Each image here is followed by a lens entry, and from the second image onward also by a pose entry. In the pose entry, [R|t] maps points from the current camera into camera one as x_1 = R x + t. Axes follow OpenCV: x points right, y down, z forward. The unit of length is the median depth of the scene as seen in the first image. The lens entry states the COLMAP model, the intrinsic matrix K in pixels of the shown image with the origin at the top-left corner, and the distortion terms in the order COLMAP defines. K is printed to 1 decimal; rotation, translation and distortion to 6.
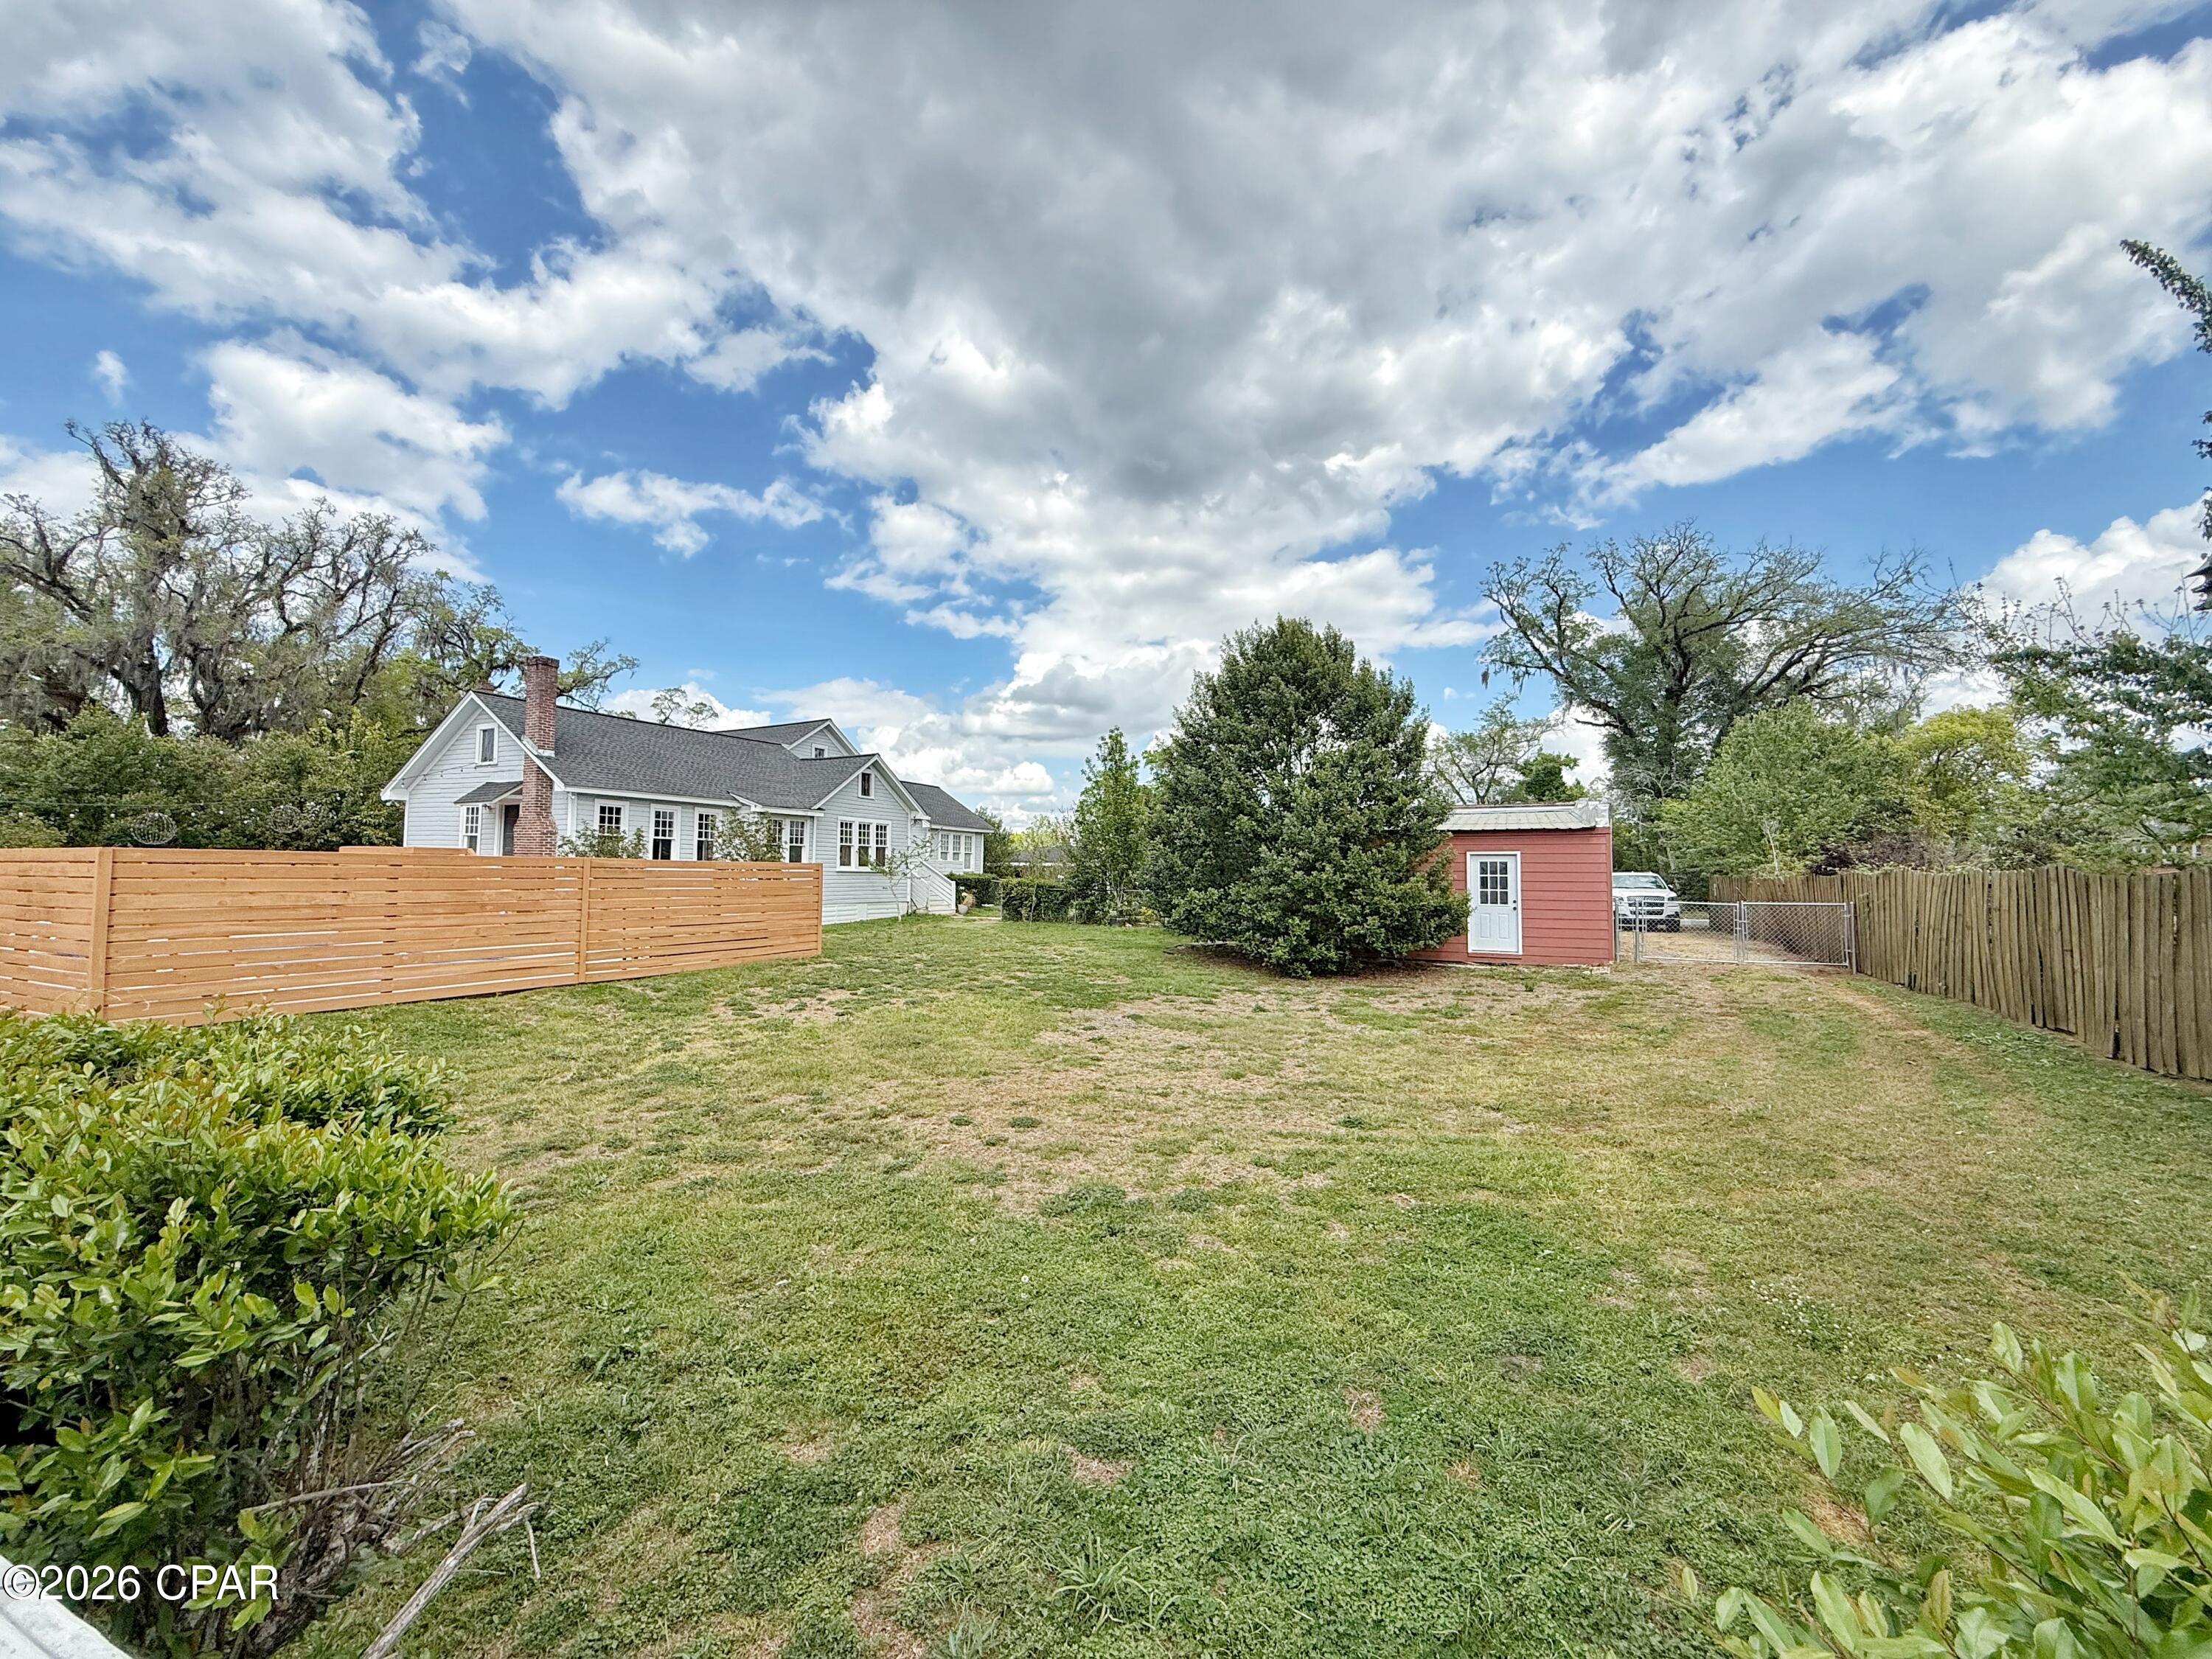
lens RADIAL K [[884.3, 0, 1086.7], [0, 884.3, 830.4], [0, 0, 1]] dist [-0.002977, 0.000986]
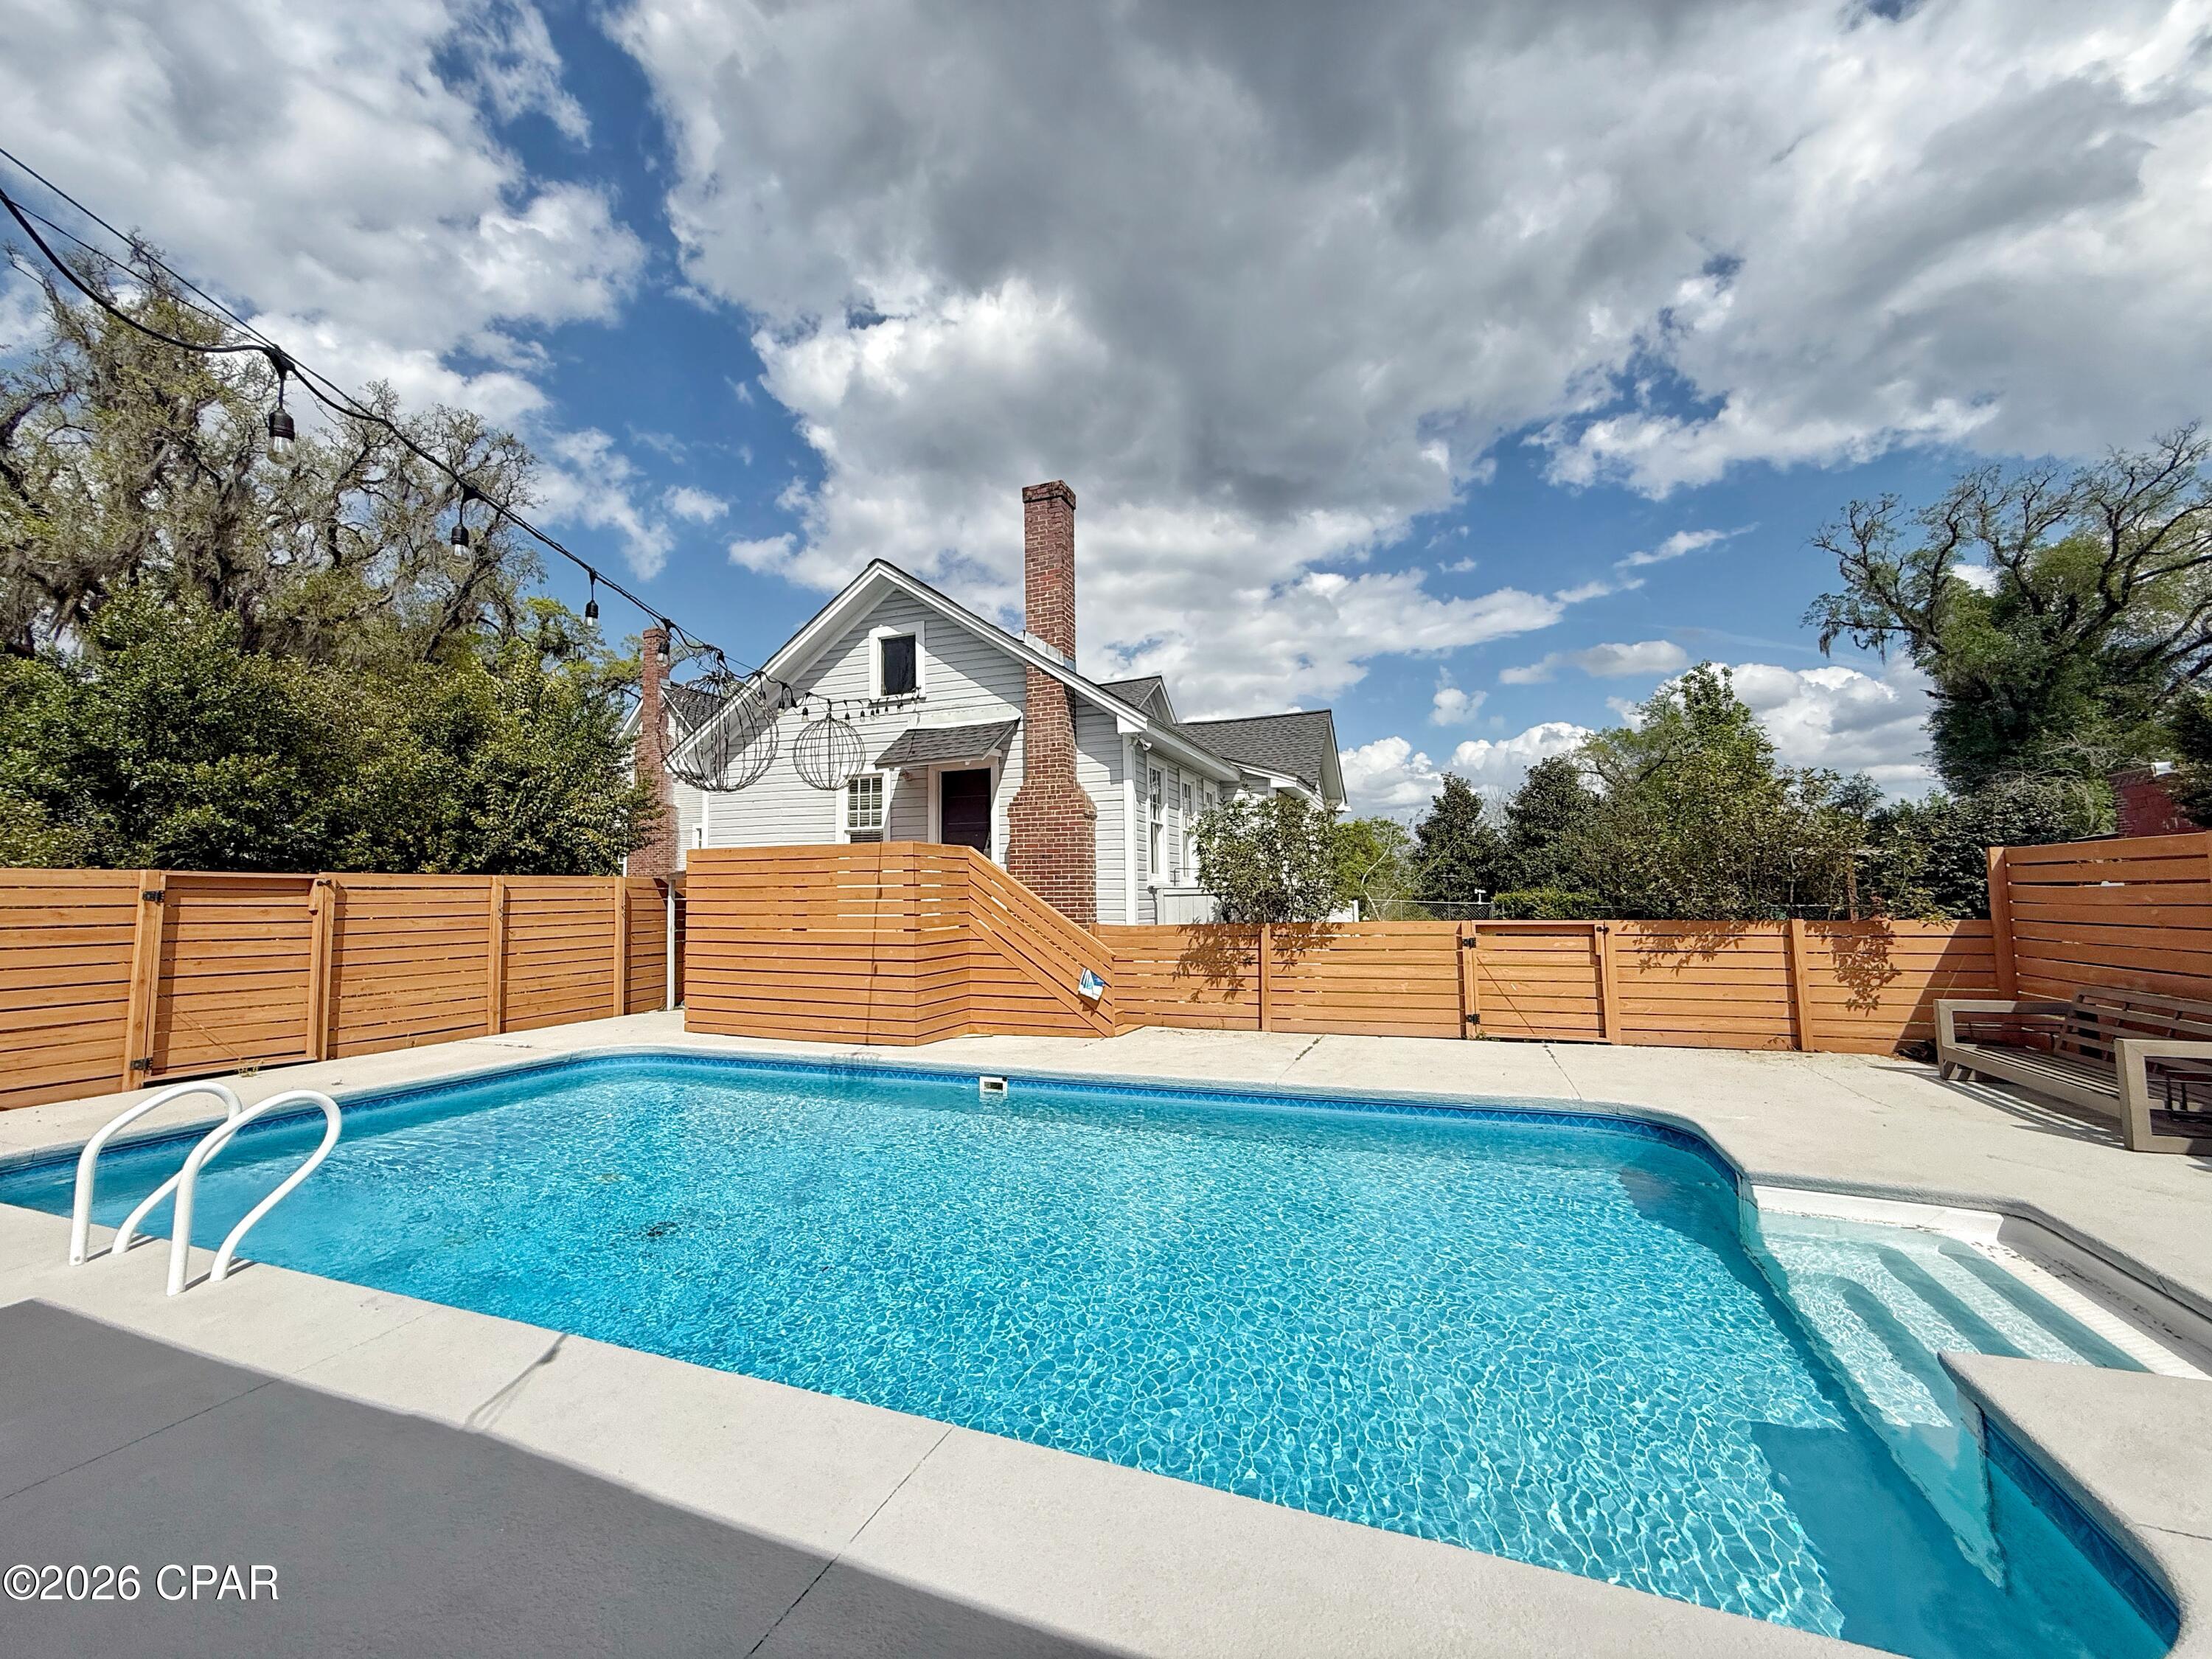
lens RADIAL K [[884.3, 0, 1087.9], [0, 884.3, 831.8], [0, 0, 1]] dist [-0.002977, 0.000986]
pose [[0.997371, -0.017023, 0.070437, -0.490820], [0.018976, 0.999451, -0.027155, 0.020419], [-0.069936, 0.028420, 0.997147, 0.361389]]
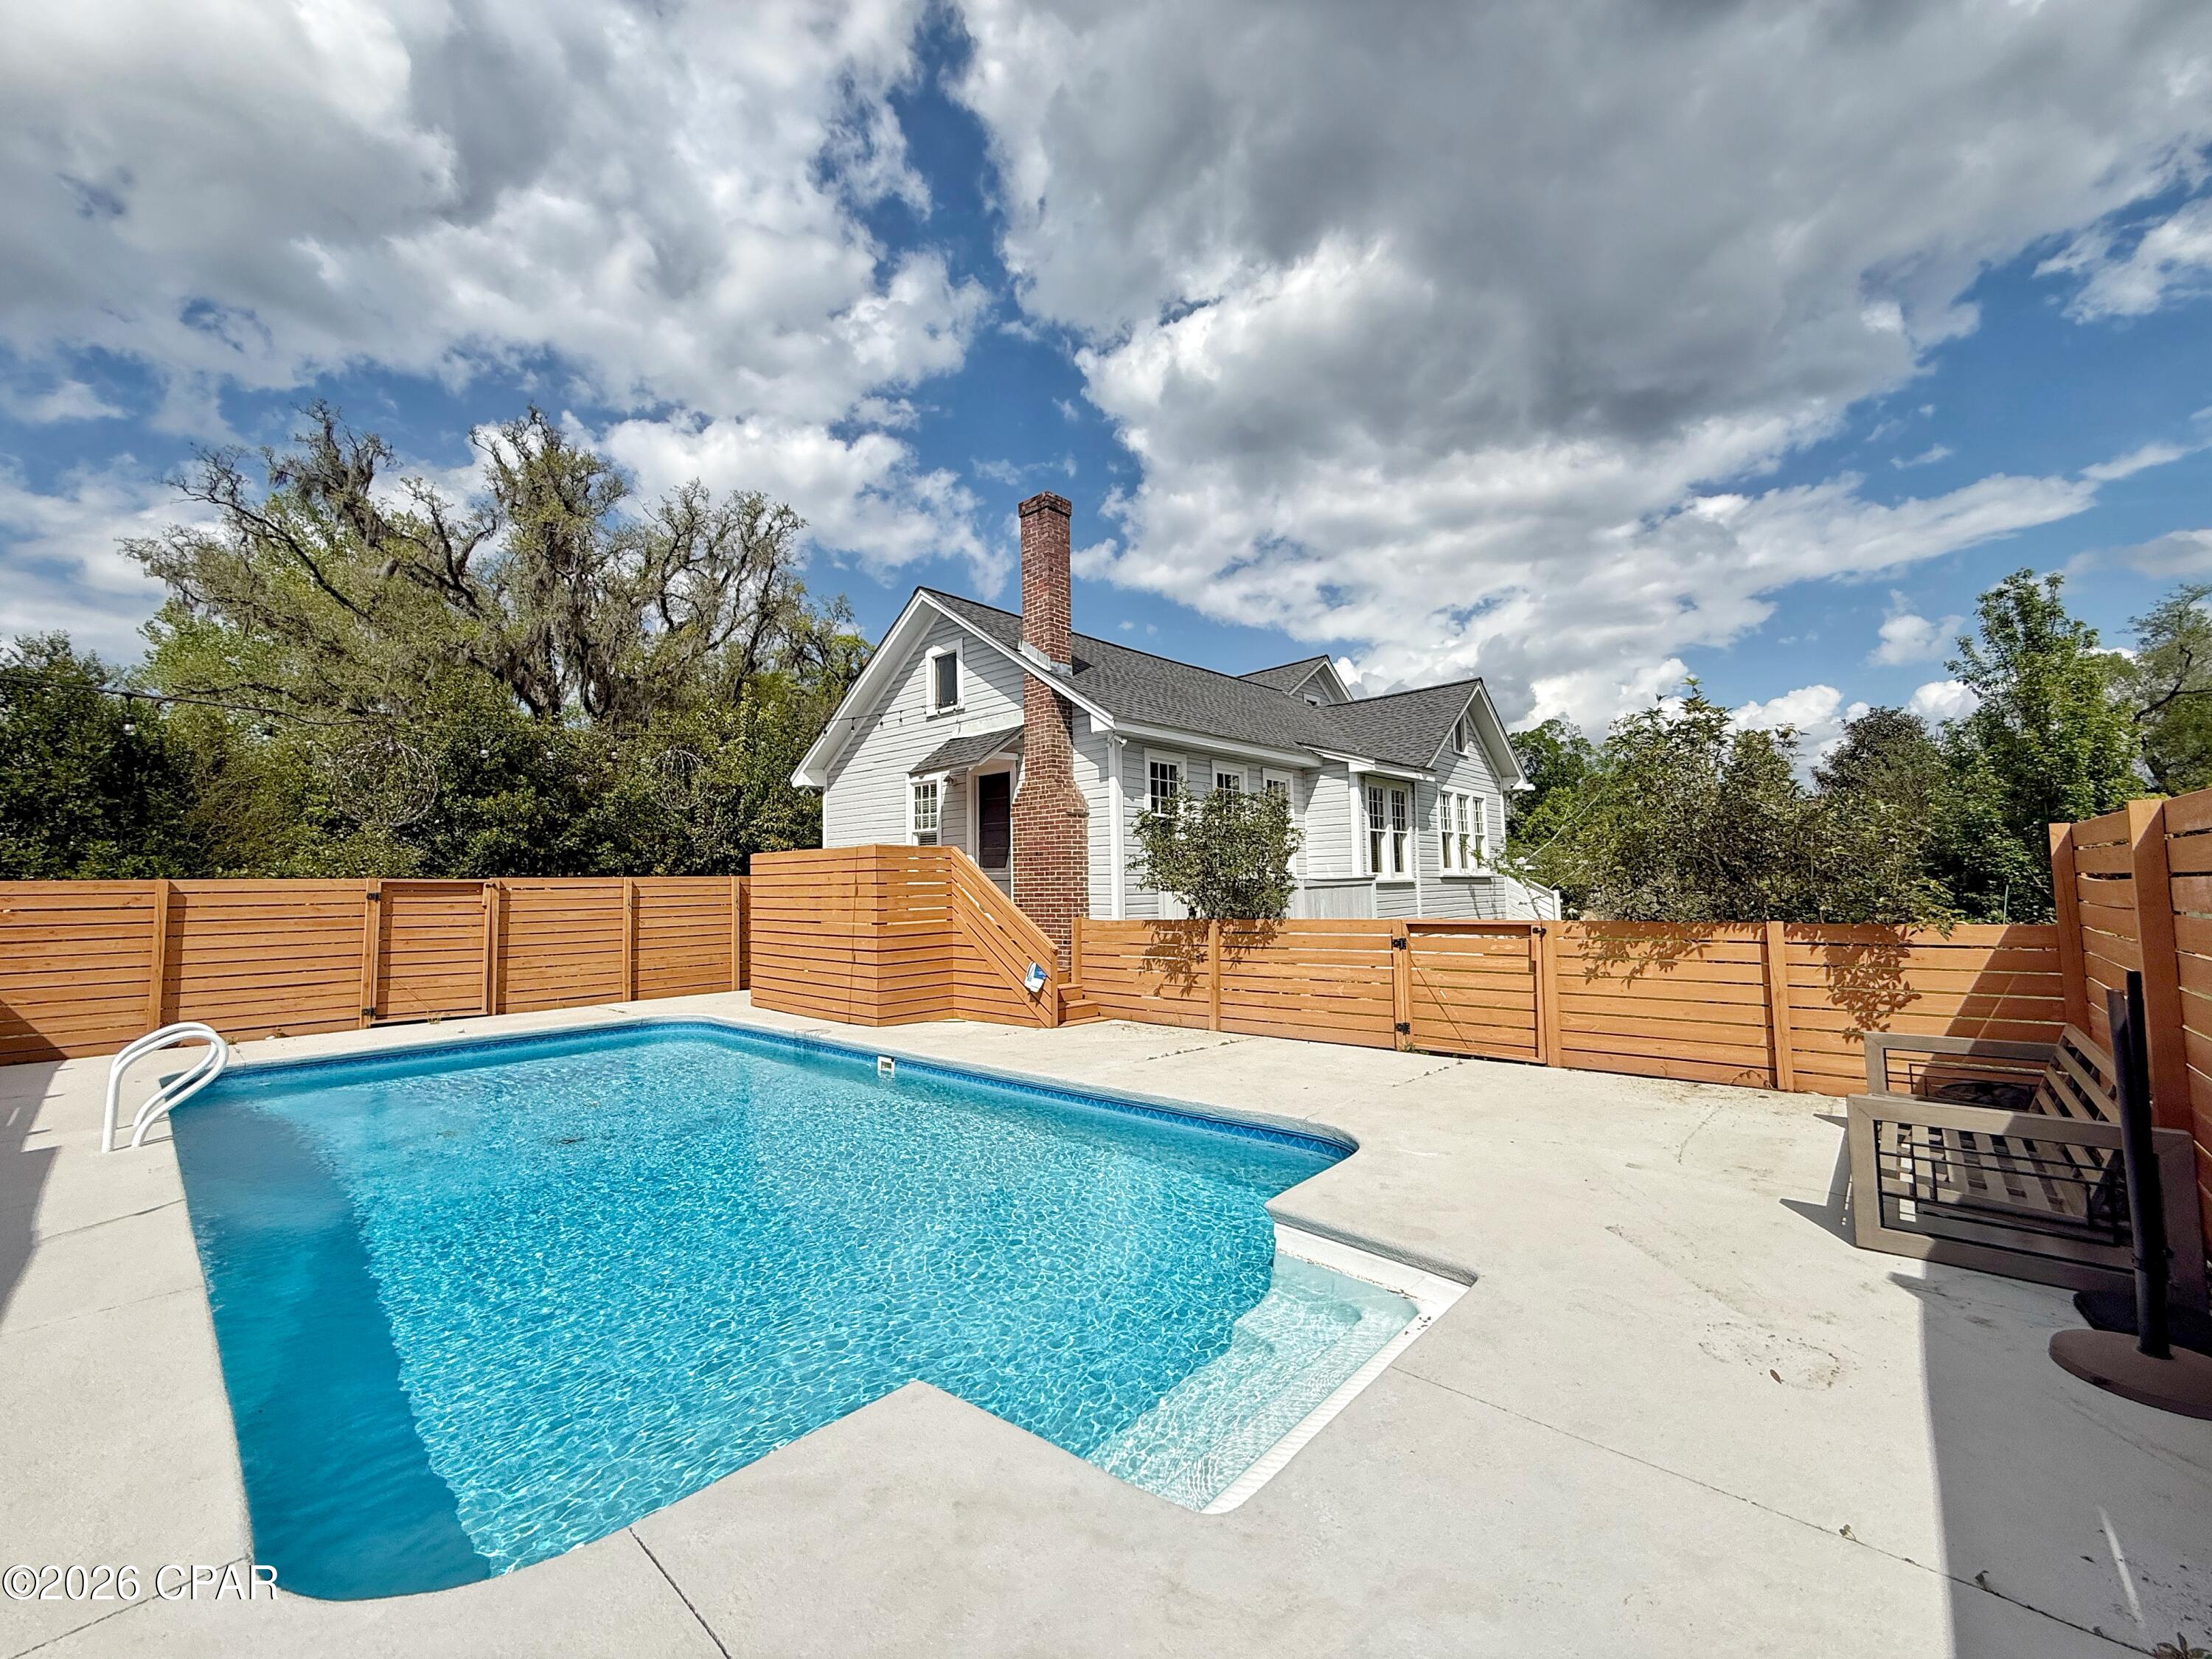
lens RADIAL K [[884.3, 0, 1097.6], [0, 884.3, 846.8], [0, 0, 1]] dist [-0.002977, 0.000986]
pose [[0.956990, -0.040716, -0.287250, -0.335412], [0.040688, 0.999153, -0.006072, 0.020590], [0.287254, -0.005877, 0.957836, 0.367840]]
